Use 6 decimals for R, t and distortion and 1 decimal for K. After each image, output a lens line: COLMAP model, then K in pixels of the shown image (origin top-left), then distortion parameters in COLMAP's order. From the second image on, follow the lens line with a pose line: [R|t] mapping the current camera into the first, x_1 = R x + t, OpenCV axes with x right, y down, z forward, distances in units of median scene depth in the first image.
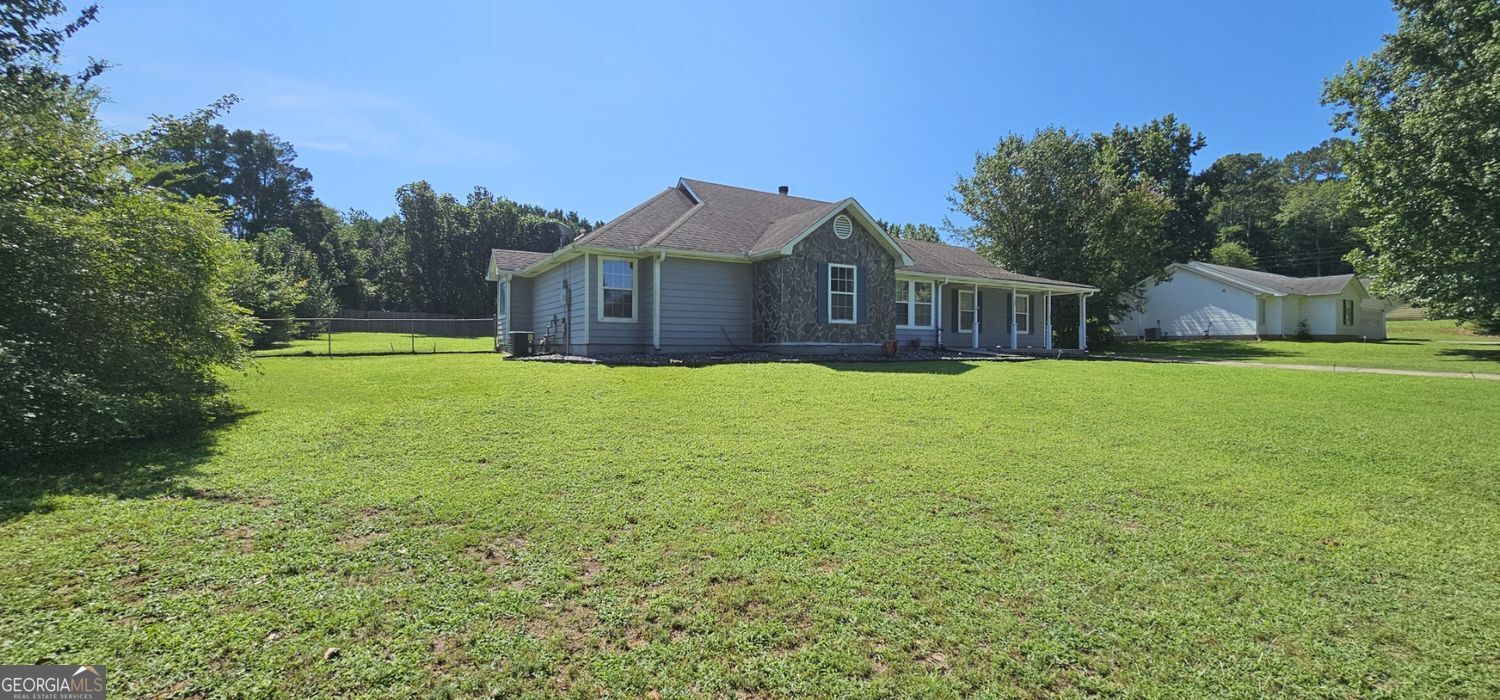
lens RADIAL K [[610.7, 0, 750.0], [0, 610.7, 350.0], [0, 0, 1]] dist [-0.003063, -0.000056]
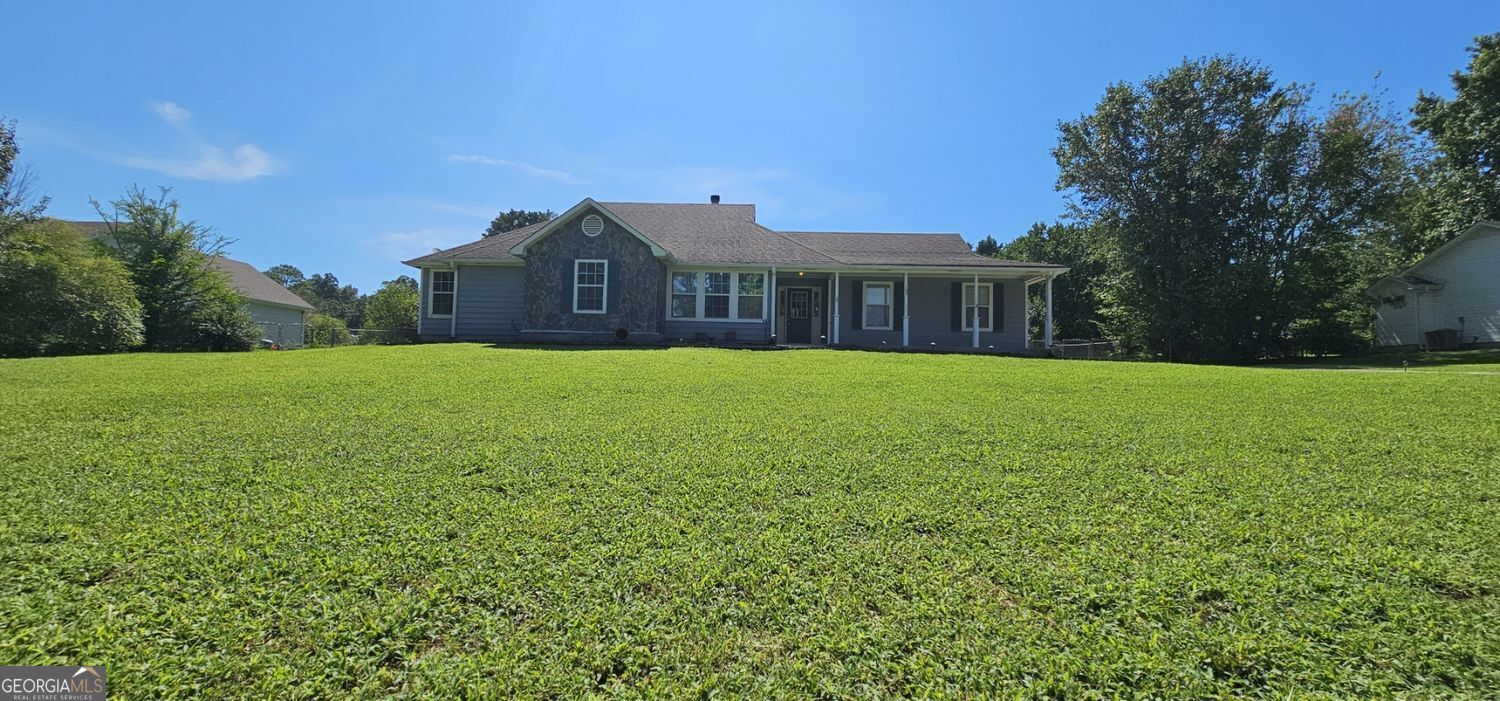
lens RADIAL K [[610.7, 0, 750.0], [0, 610.7, 350.5], [0, 0, 1]] dist [-0.003063, -0.000056]
pose [[0.835224, -0.010571, -0.549809, 0.974138], [-0.021466, 0.998427, -0.051805, 0.071694], [0.549492, 0.055071, 0.833682, 0.250674]]
